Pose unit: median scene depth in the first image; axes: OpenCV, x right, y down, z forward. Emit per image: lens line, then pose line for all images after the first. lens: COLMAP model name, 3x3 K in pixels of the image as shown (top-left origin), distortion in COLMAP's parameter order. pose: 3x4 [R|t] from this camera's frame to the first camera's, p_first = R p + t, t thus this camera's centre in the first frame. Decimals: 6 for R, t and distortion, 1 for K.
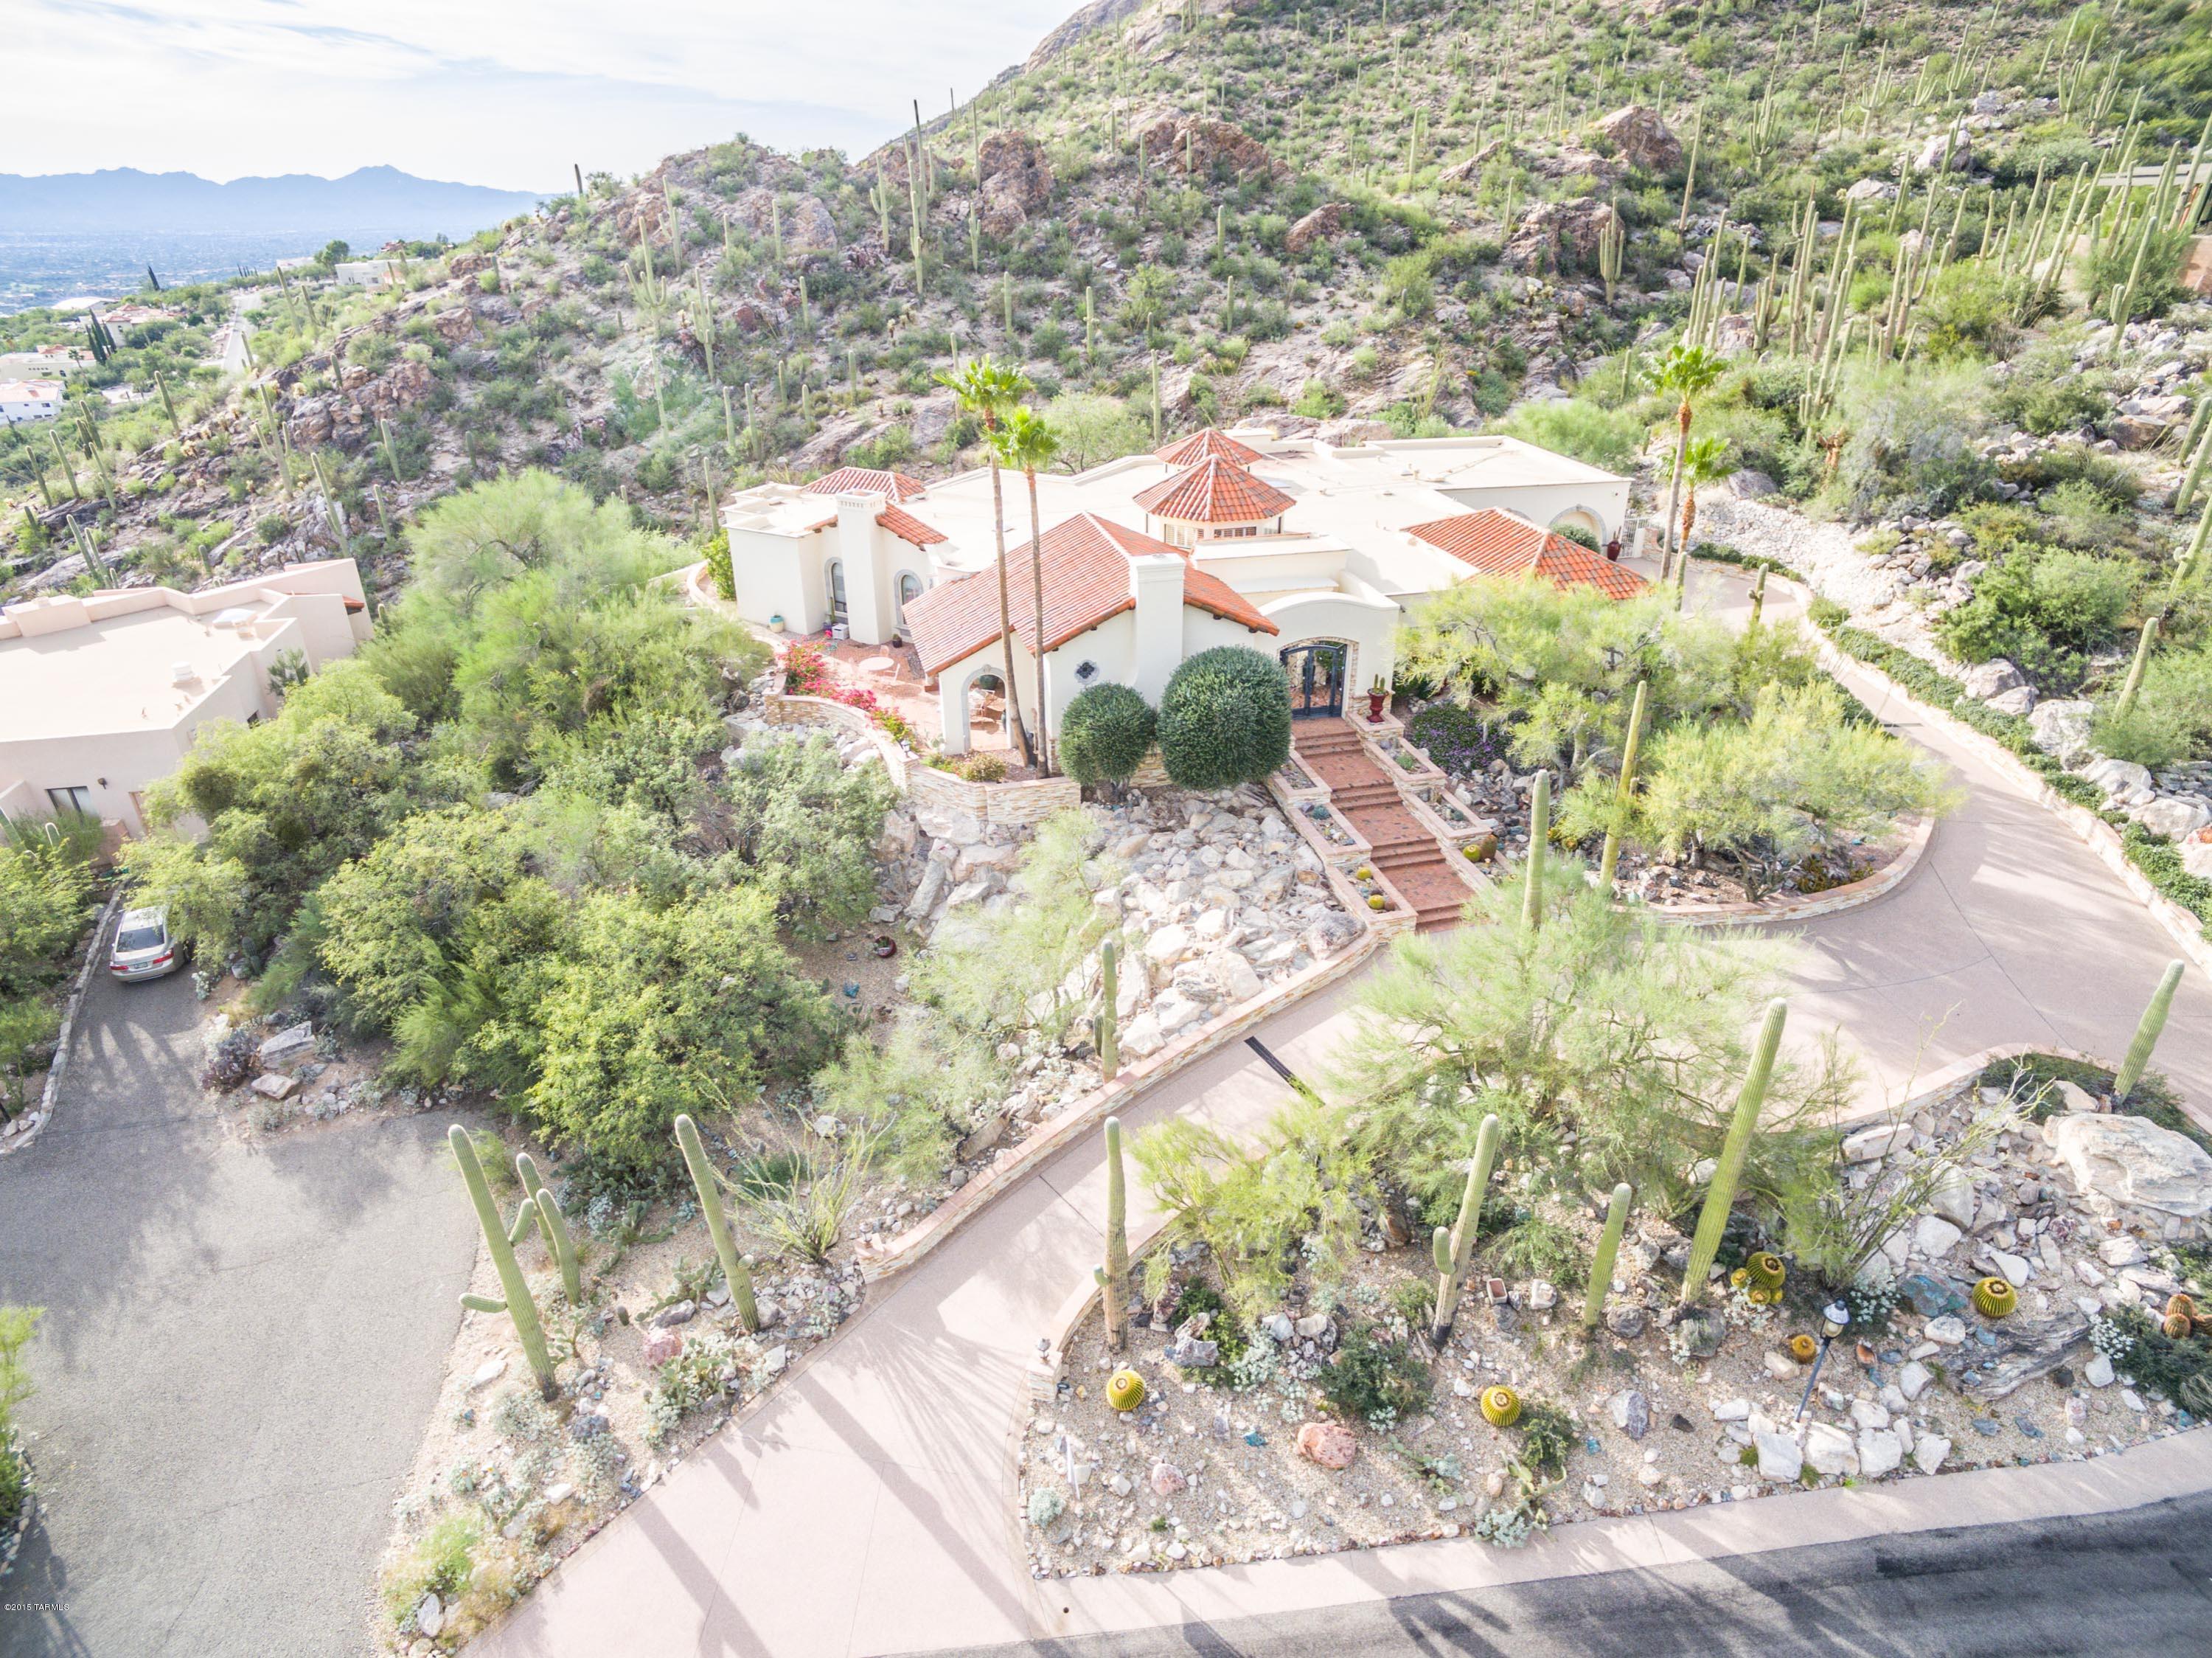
lens RADIAL K [[1292.8, 0, 1108.2], [0, 1292.8, 826.1], [0, 0, 1]] dist [-0.116800, 0.083699]
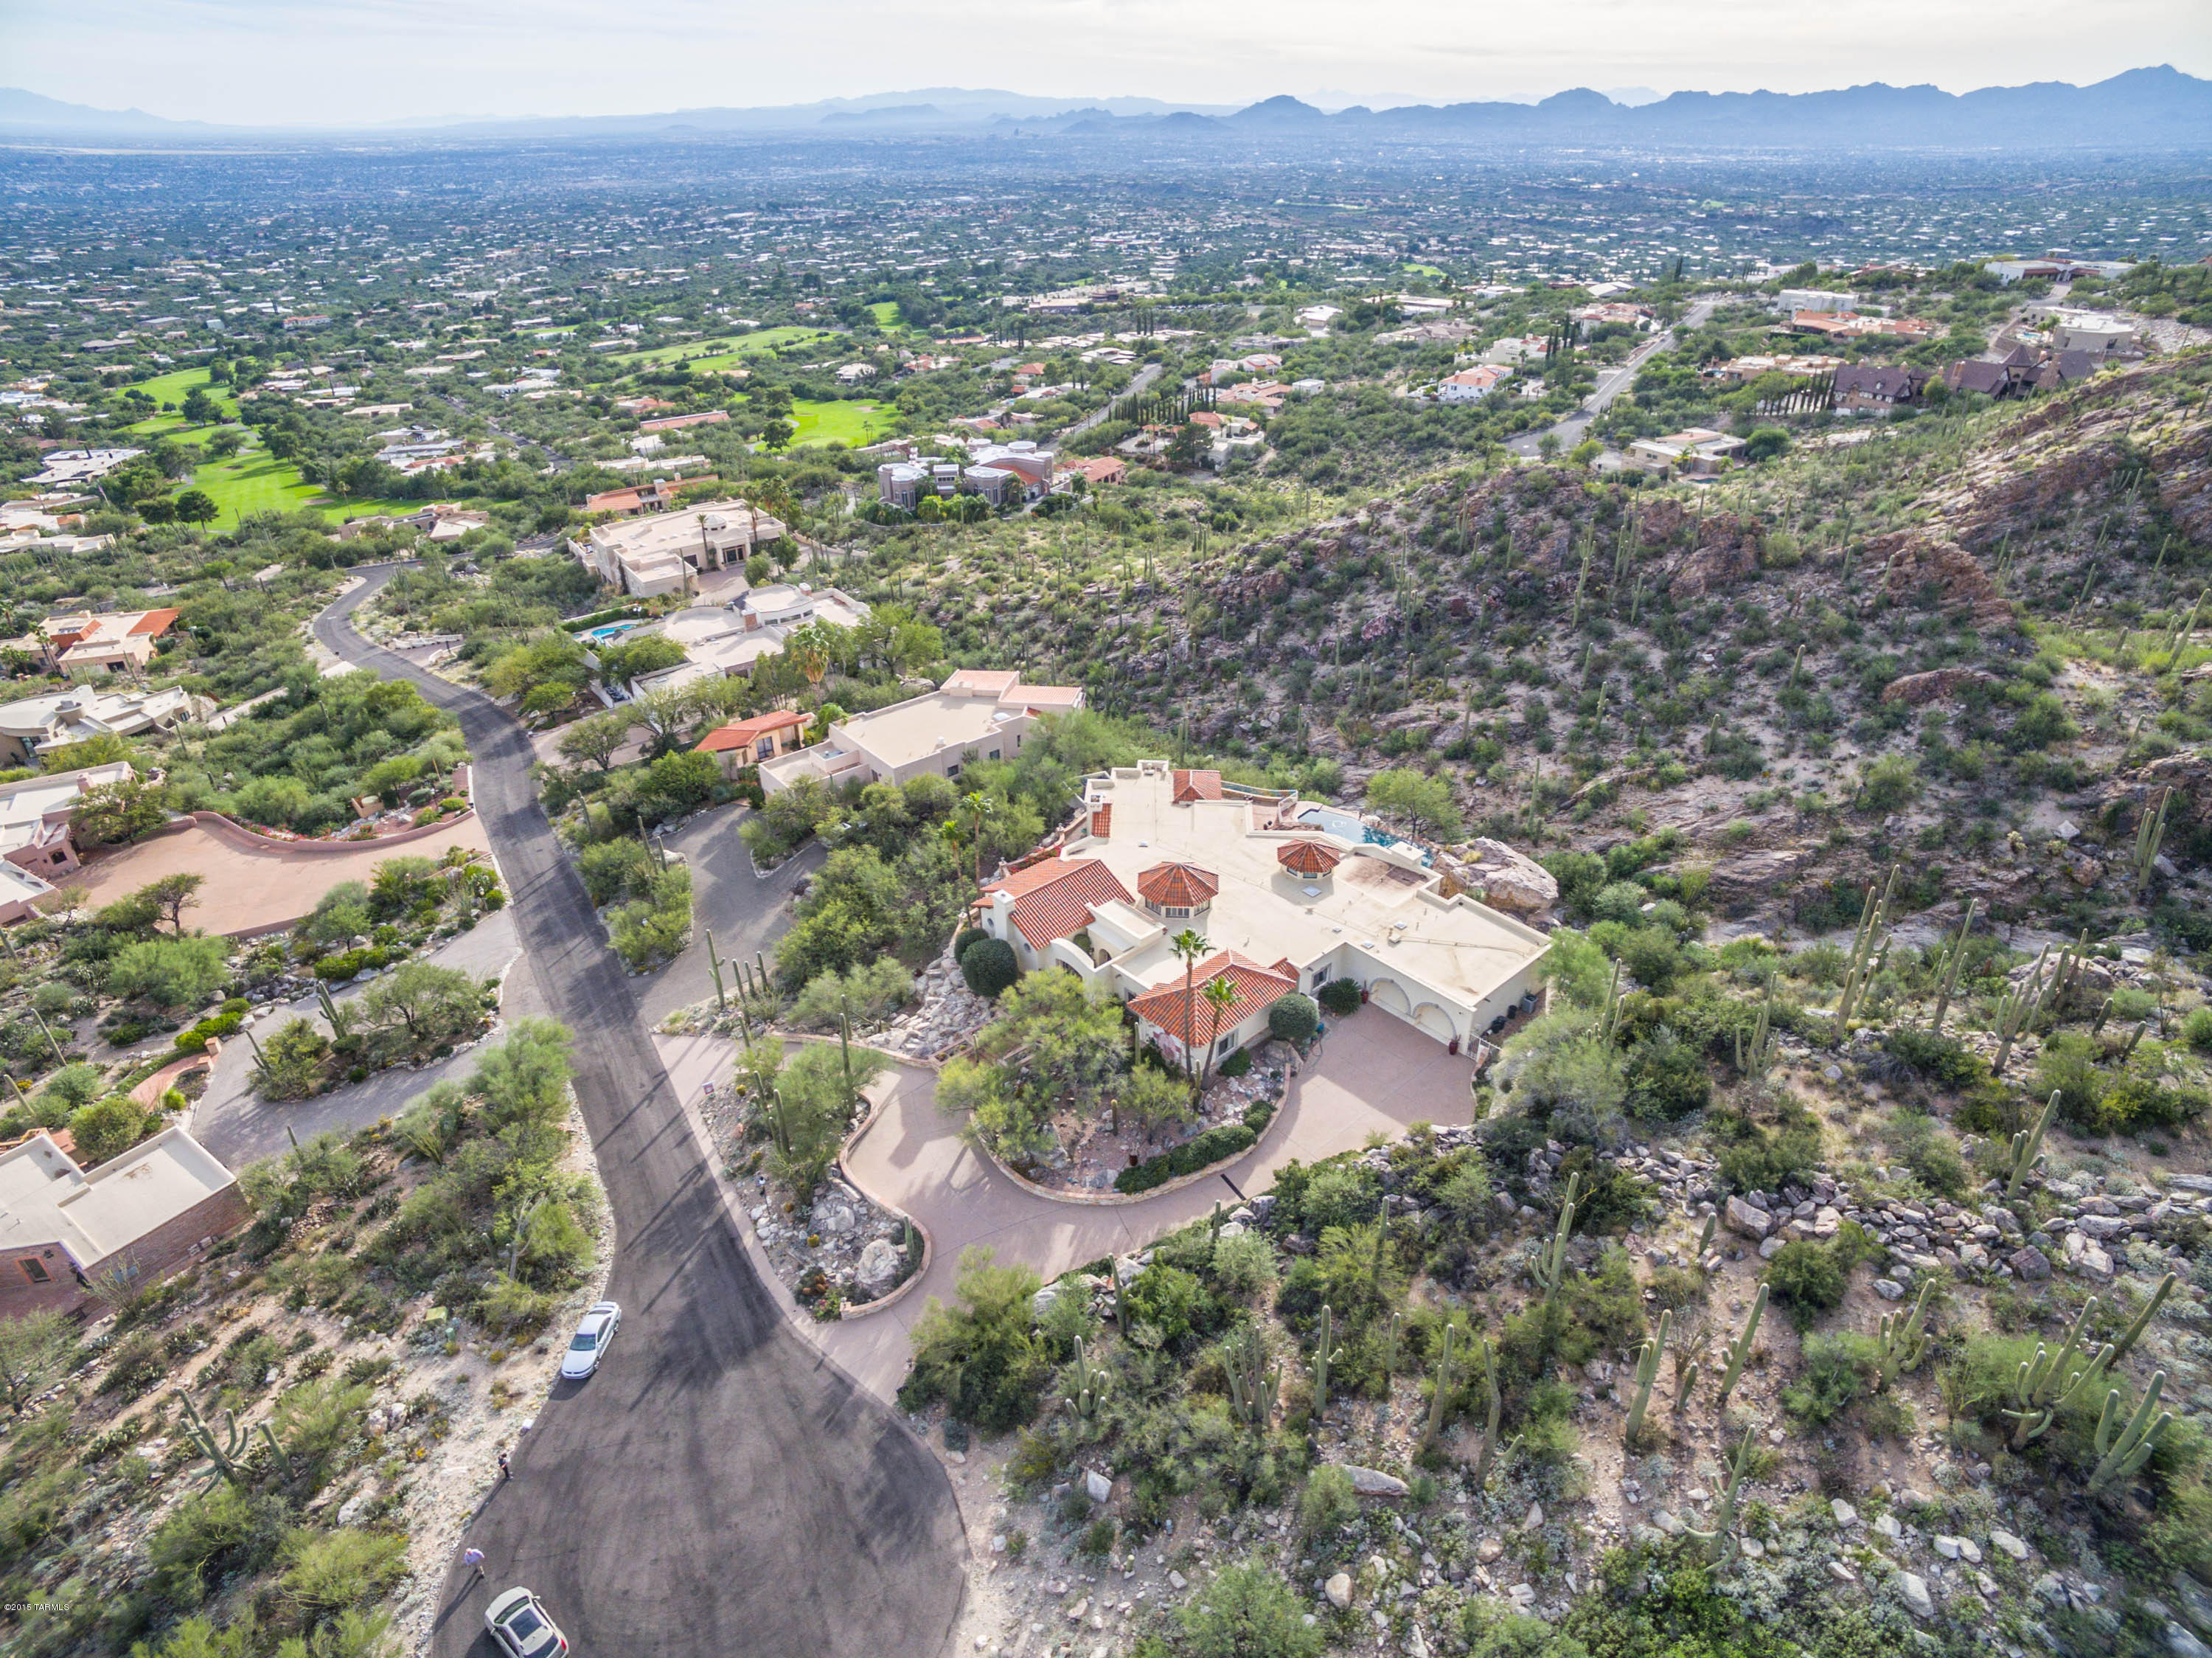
lens RADIAL K [[1292.8, 0, 1108.2], [0, 1292.8, 826.1], [0, 0, 1]] dist [-0.116800, 0.083699]
pose [[0.451880, 0.448267, -0.771272, 0.772524], [-0.403827, 0.873711, 0.271207, -0.422082], [0.795442, 0.188908, 0.575835, -0.102632]]
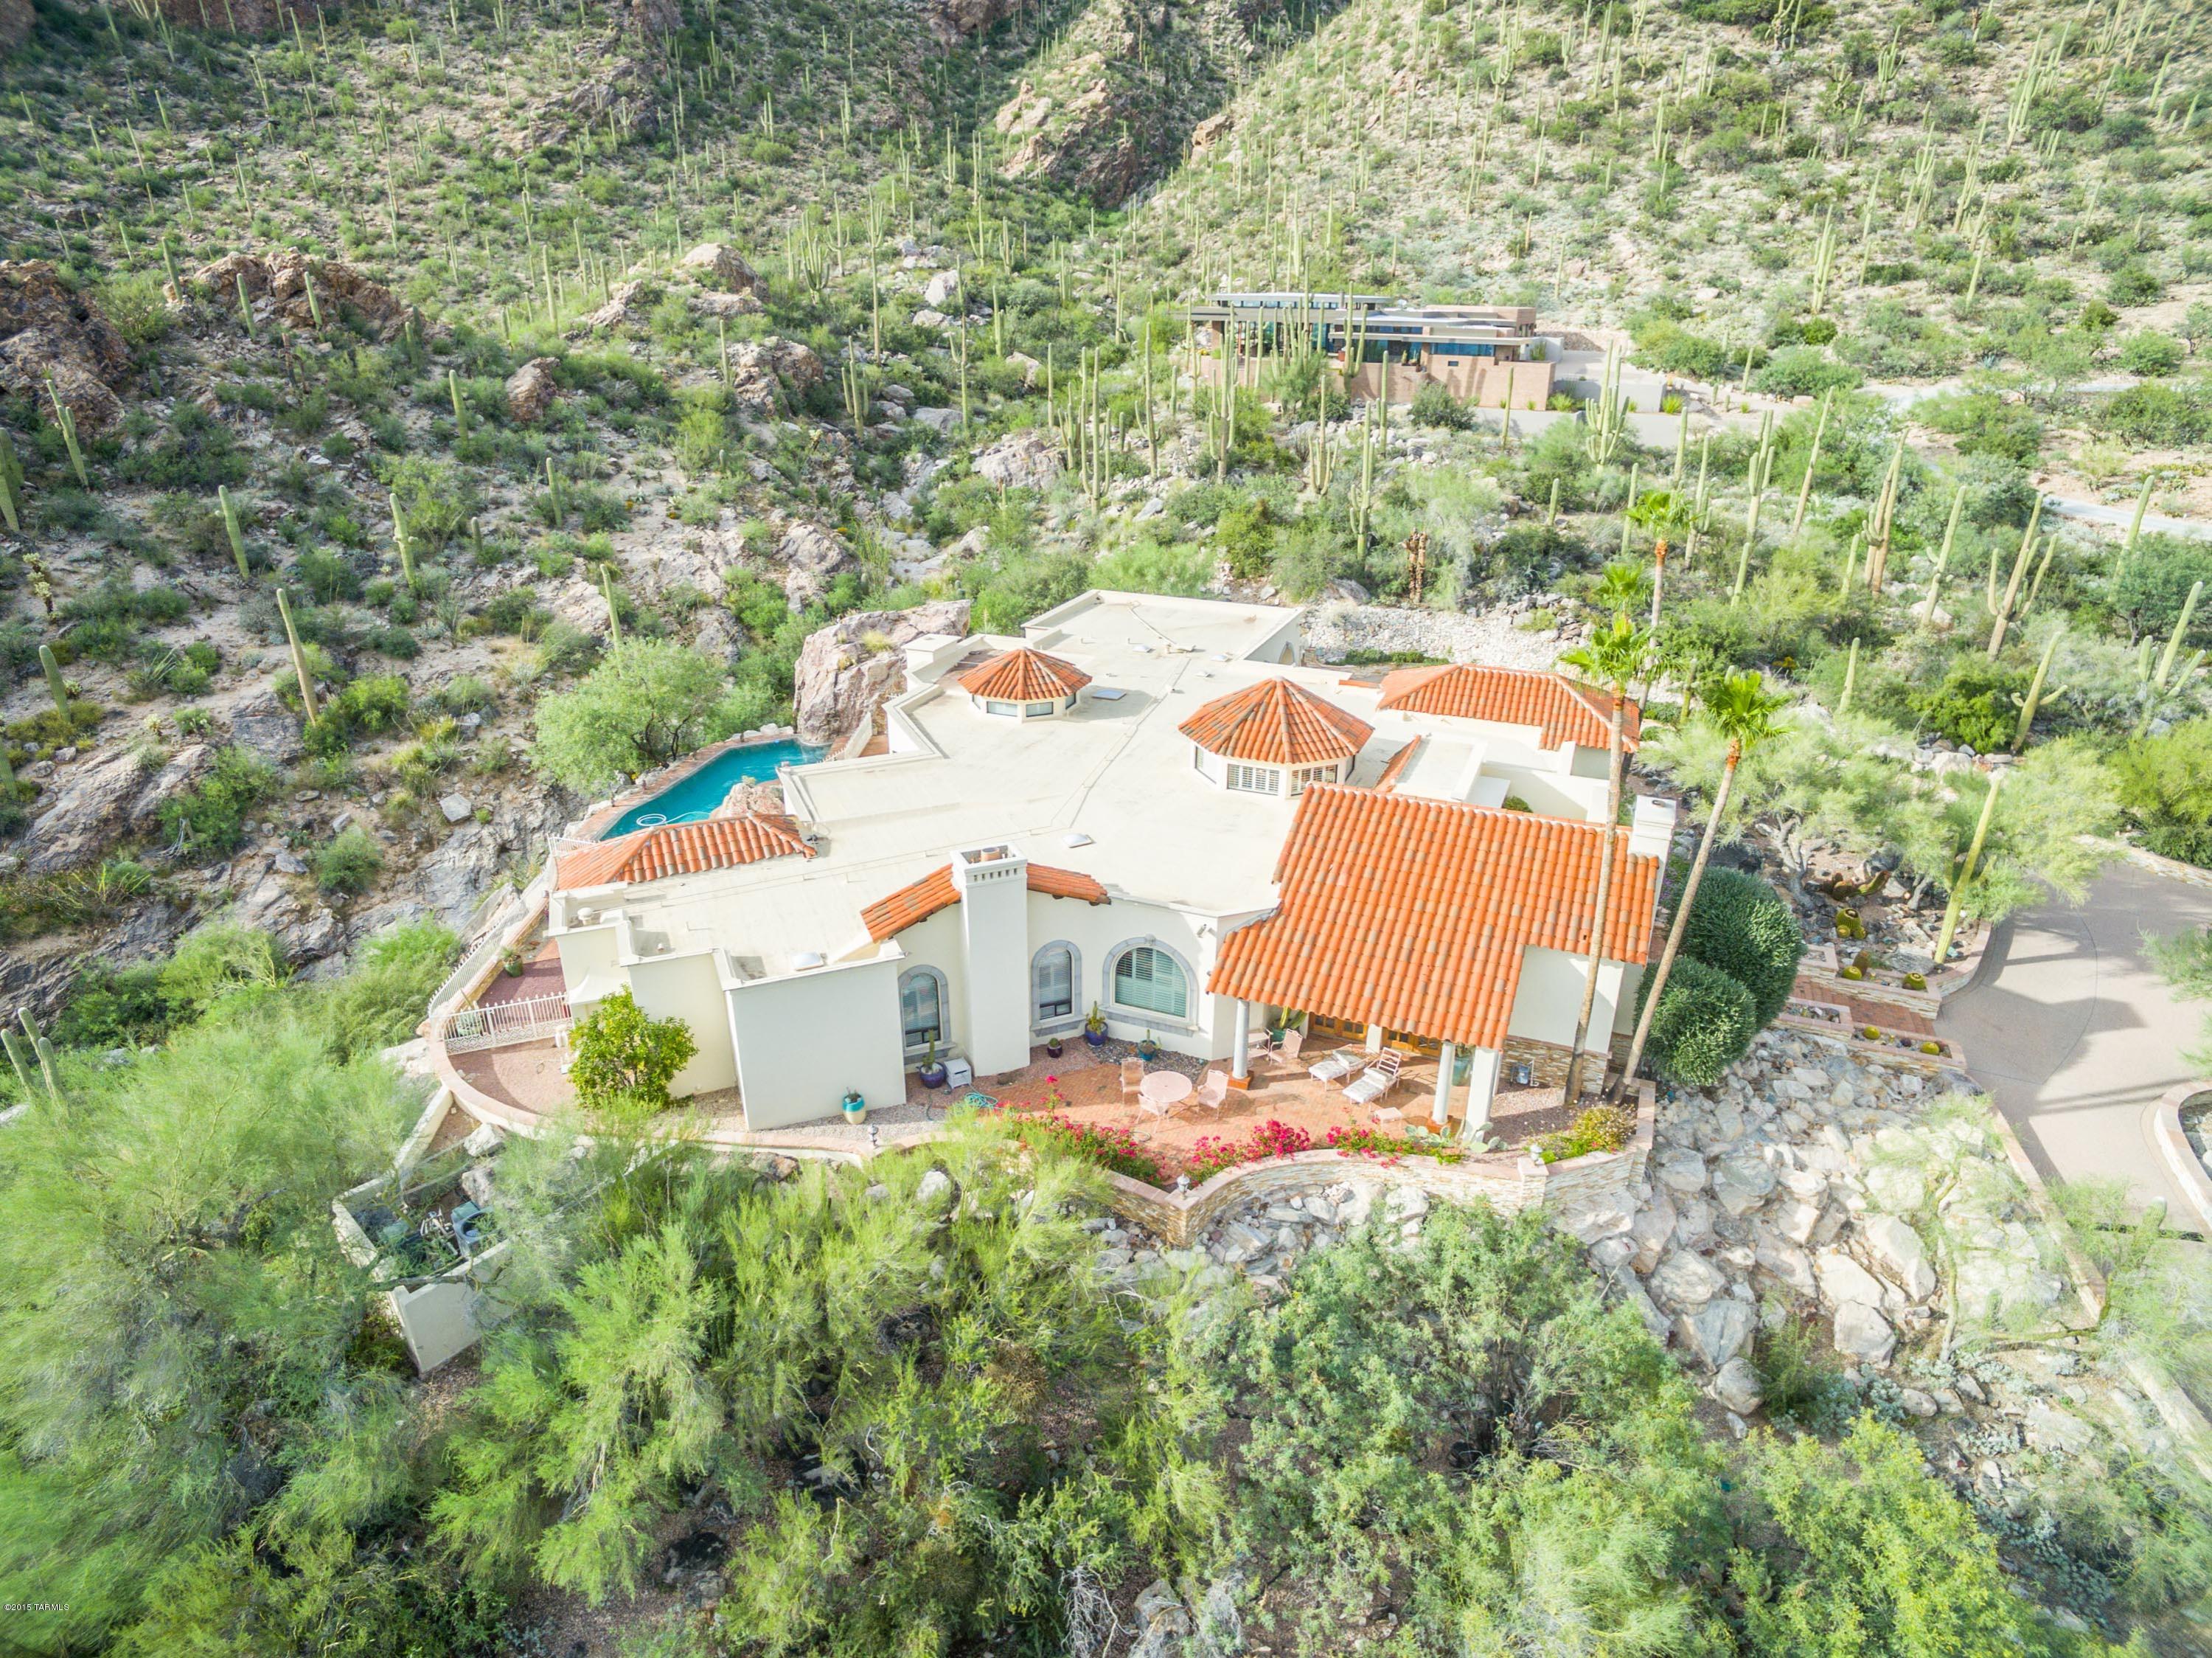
lens RADIAL K [[1292.8, 0, 1108.2], [0, 1292.8, 826.1], [0, 0, 1]] dist [-0.116800, 0.083699]
pose [[0.604827, -0.301275, 0.737169, -0.326385], [0.361072, 0.928806, 0.083346, -0.159792], [-0.709796, 0.215761, 0.670549, 0.278740]]
